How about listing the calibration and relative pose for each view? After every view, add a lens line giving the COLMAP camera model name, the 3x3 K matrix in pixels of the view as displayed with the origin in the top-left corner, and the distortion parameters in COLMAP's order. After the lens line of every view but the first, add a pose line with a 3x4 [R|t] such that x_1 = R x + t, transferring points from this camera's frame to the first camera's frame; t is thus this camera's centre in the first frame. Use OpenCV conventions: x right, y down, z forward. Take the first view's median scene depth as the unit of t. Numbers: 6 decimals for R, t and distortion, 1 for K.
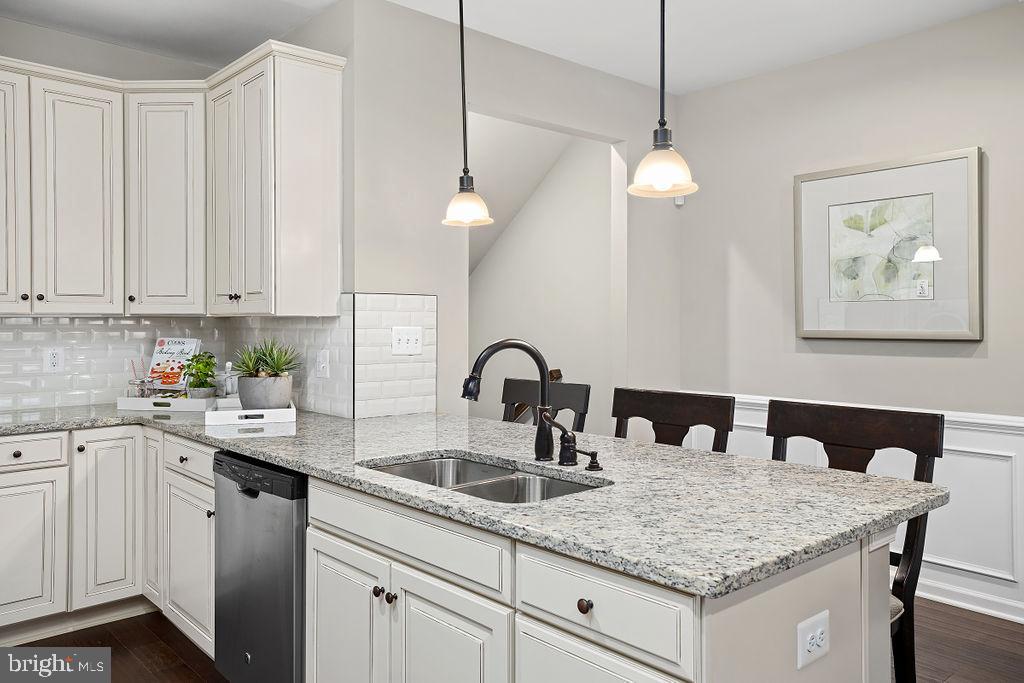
lens RADIAL K [[773.0, 0, 511.6], [0, 773.0, 320.5], [0, 0, 1]] dist [0.008041, 0.035474]
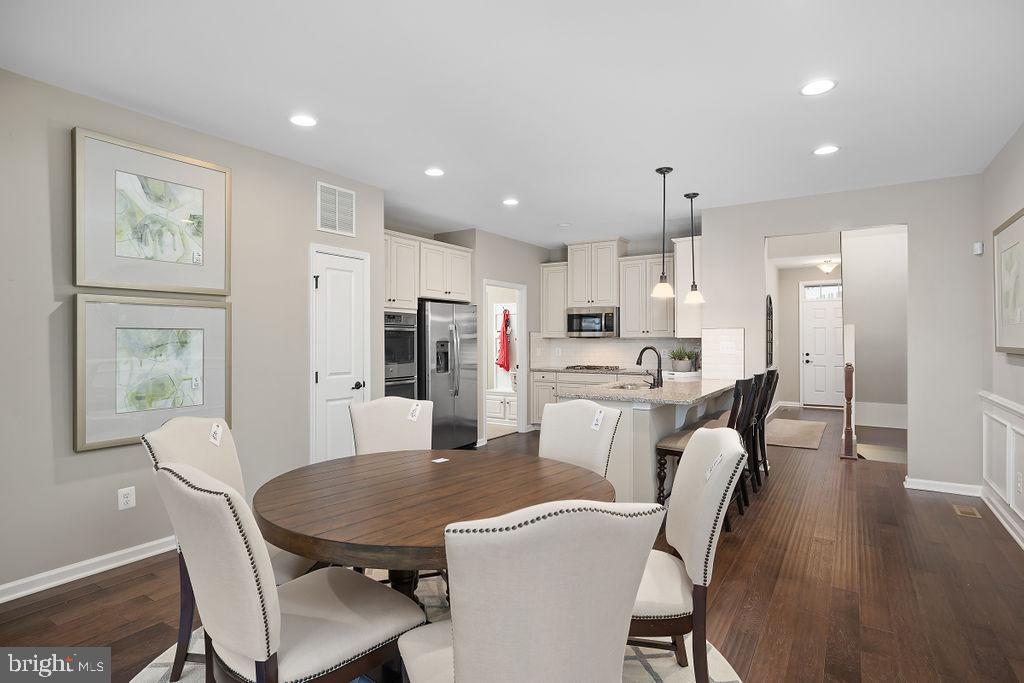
lens RADIAL K [[539.5, 0, 511.5], [0, 539.5, 341.3], [0, 0, 1]] dist [-0.010772, -0.000054]
pose [[0.266039, 0.004053, -0.963954, 1.340084], [0.003810, 0.999979, 0.005256, -0.006311], [0.963955, -0.005071, 0.266018, -0.070144]]
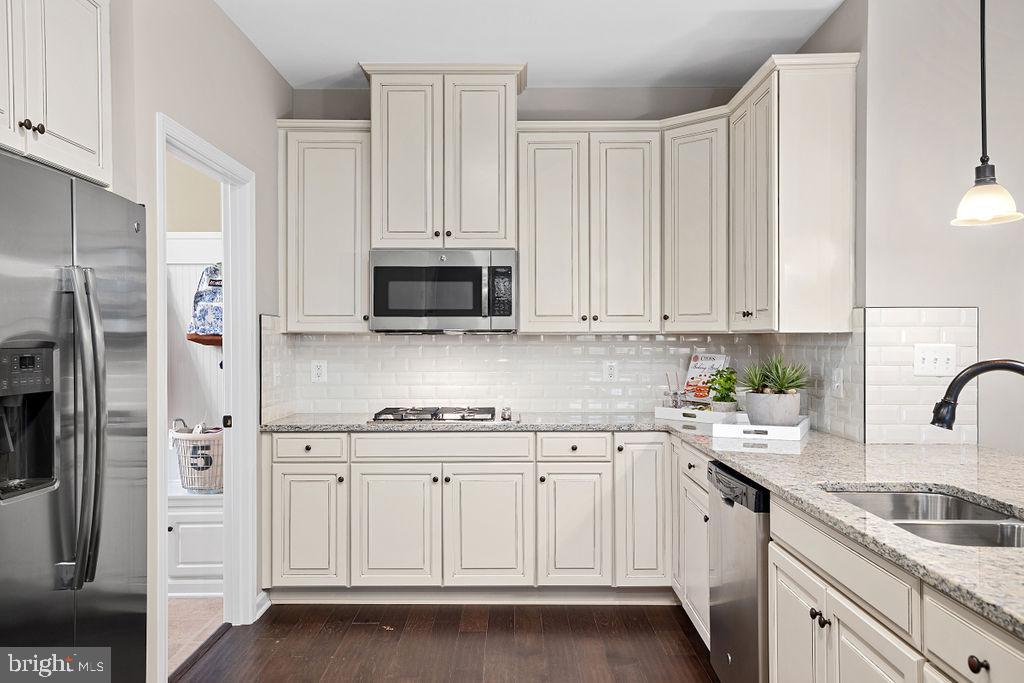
lens RADIAL K [[829.3, 0, 511.3], [0, 829.3, 343.7], [0, 0, 1]] dist [0.028899, 0.037633]
pose [[0.744336, 0.002948, -0.667799, 0.149077], [0.002686, 0.999969, 0.007408, -0.000484], [0.667800, -0.007308, 0.744305, -0.024631]]
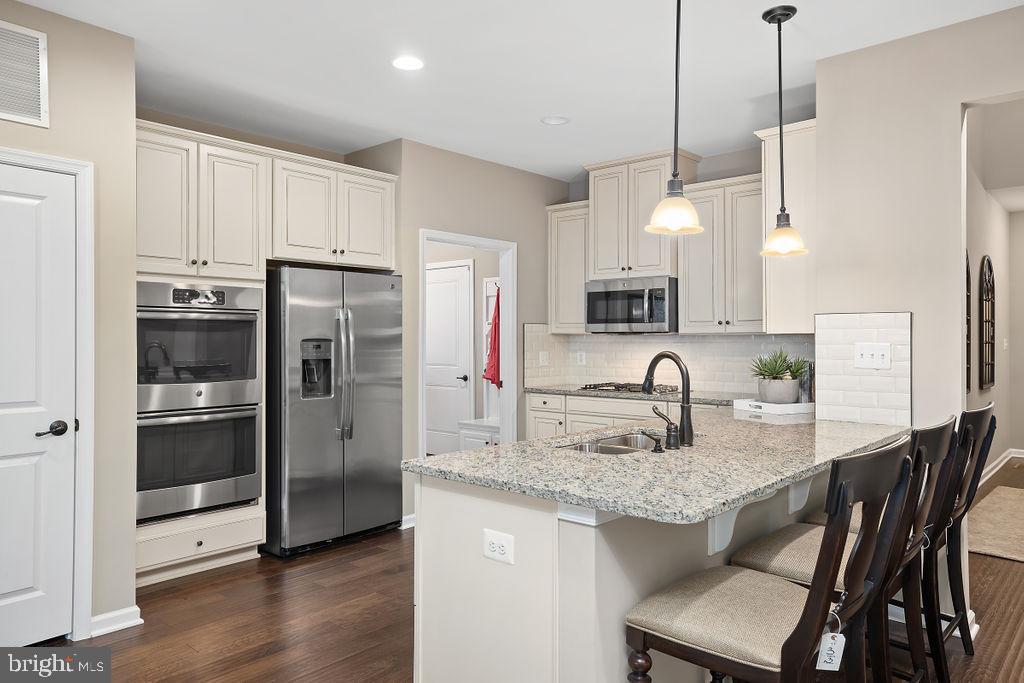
lens RADIAL K [[703.3, 0, 508.2], [0, 703.3, 336.0], [0, 0, 1]] dist [0.011623, 0.020586]
pose [[0.110132, -0.001855, -0.993915, 0.835227], [0.002727, 0.999995, -0.001565, -0.001247], [0.993913, -0.002538, 0.110136, 0.409043]]
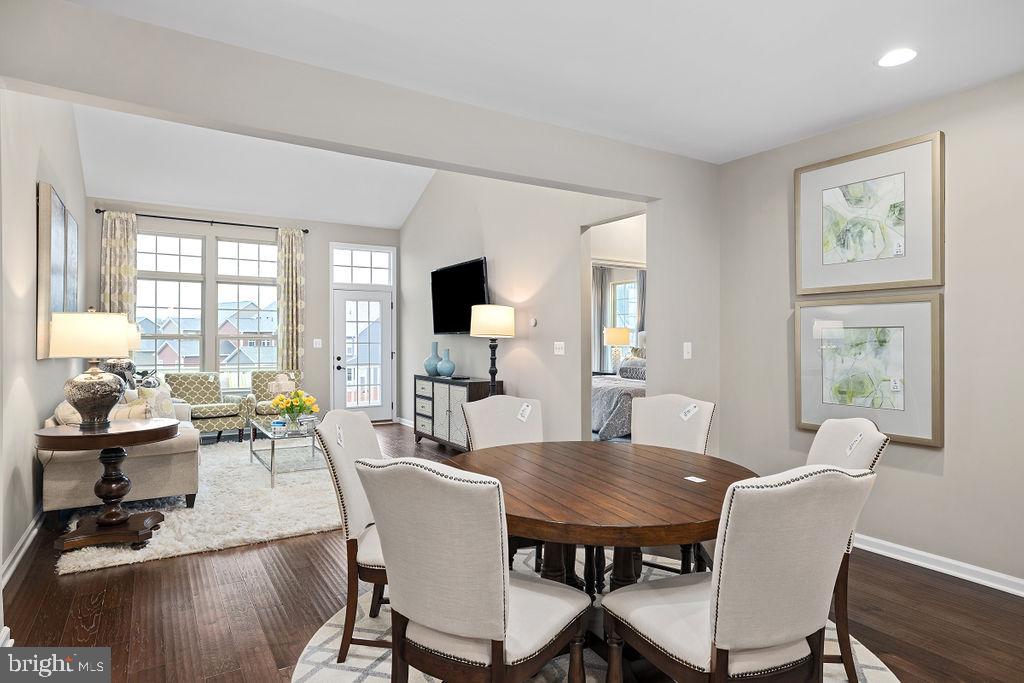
lens RADIAL K [[564.2, 0, 516.8], [0, 564.2, 339.6], [0, 0, 1]] dist [-0.015931, 0.017547]
pose [[-0.989616, -0.004822, 0.143654, 0.674683], [-0.005427, 0.999978, -0.003819, 0.003706], [-0.143633, -0.004559, -0.989621, 0.738452]]
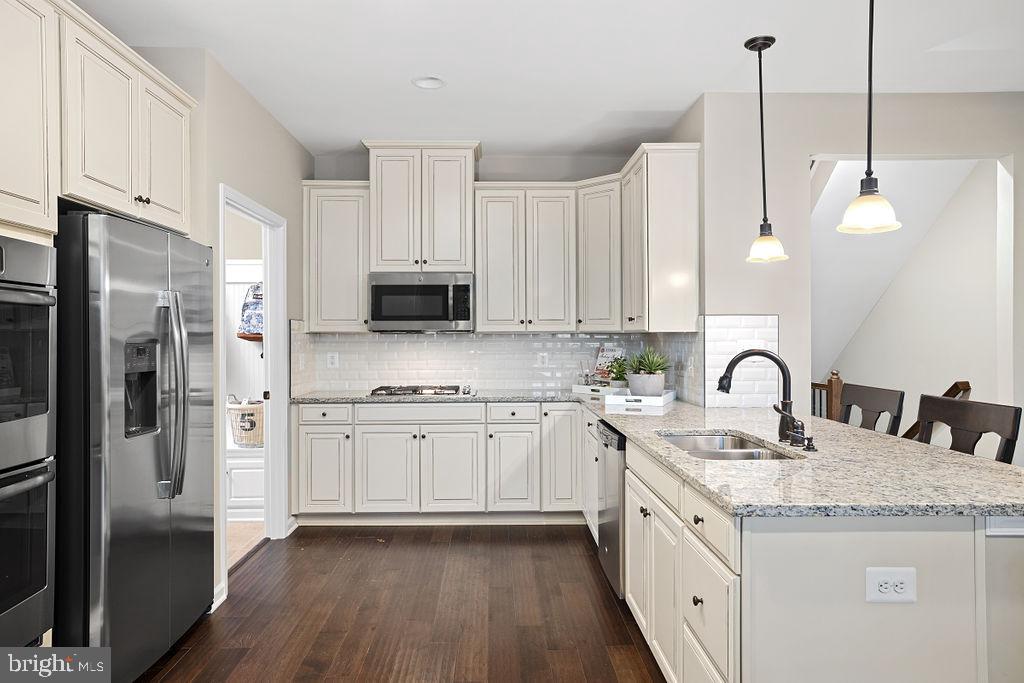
lens RADIAL K [[662.3, 0, 510.4], [0, 662.3, 336.5], [0, 0, 1]] dist [0.002390, 0.012070]
pose [[0.762199, -0.001575, -0.647341, 0.292771], [0.003638, 0.999992, 0.001850, -0.000962], [0.647333, -0.003765, 0.762198, -0.110298]]
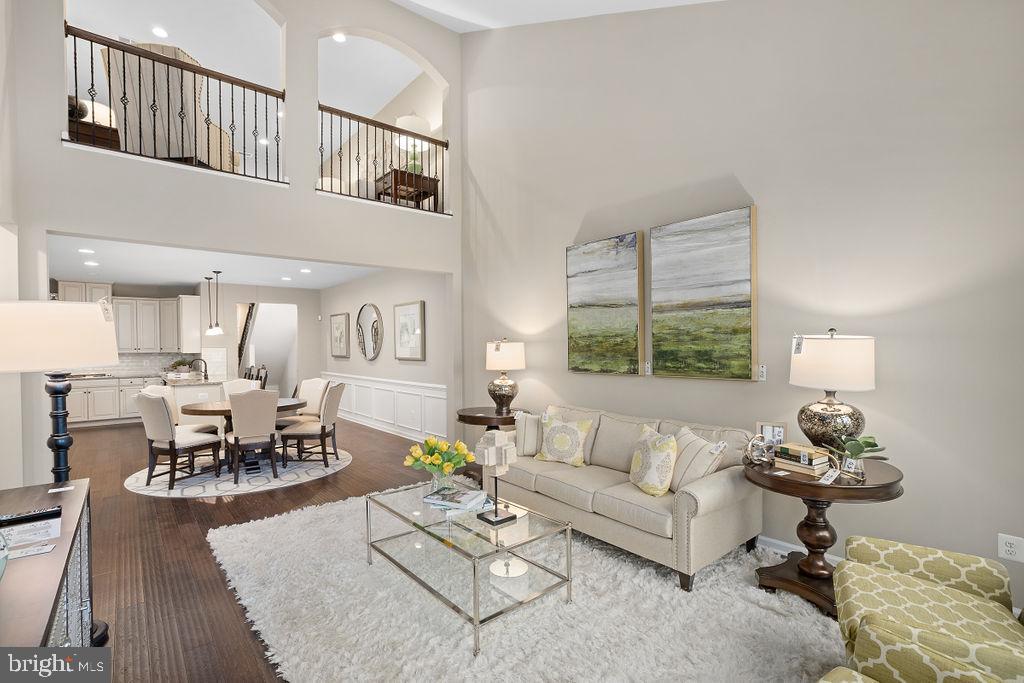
lens RADIAL K [[478.8, 0, 508.4], [0, 478.8, 350.8], [0, 0, 1]] dist [-0.001184, 0.000693]
pose [[0.998466, -0.006051, -0.055041, 1.774774], [0.006729, 0.999904, 0.012140, -0.040864], [0.054962, -0.012492, 0.998410, -1.739706]]
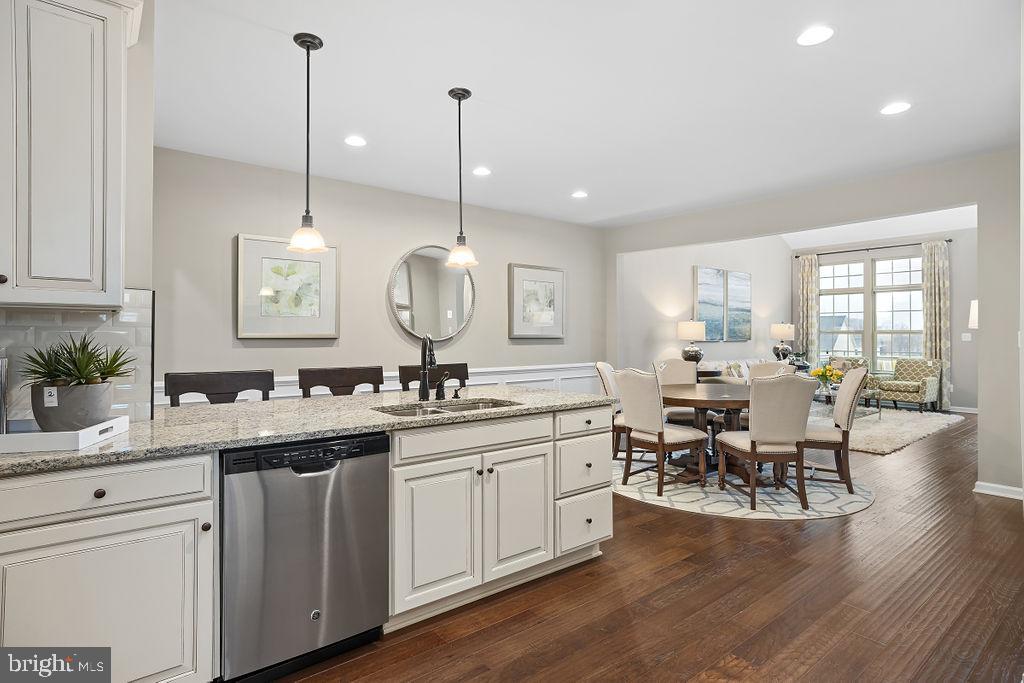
lens RADIAL K [[534.5, 0, 501.6], [0, 534.5, 336.0], [0, 0, 1]] dist [-0.012818, -0.000144]
pose [[0.062134, -0.001503, 0.998067, -0.845154], [-0.005024, 0.999986, 0.001819, 0.017062], [-0.998055, -0.005127, 0.062125, 0.521946]]
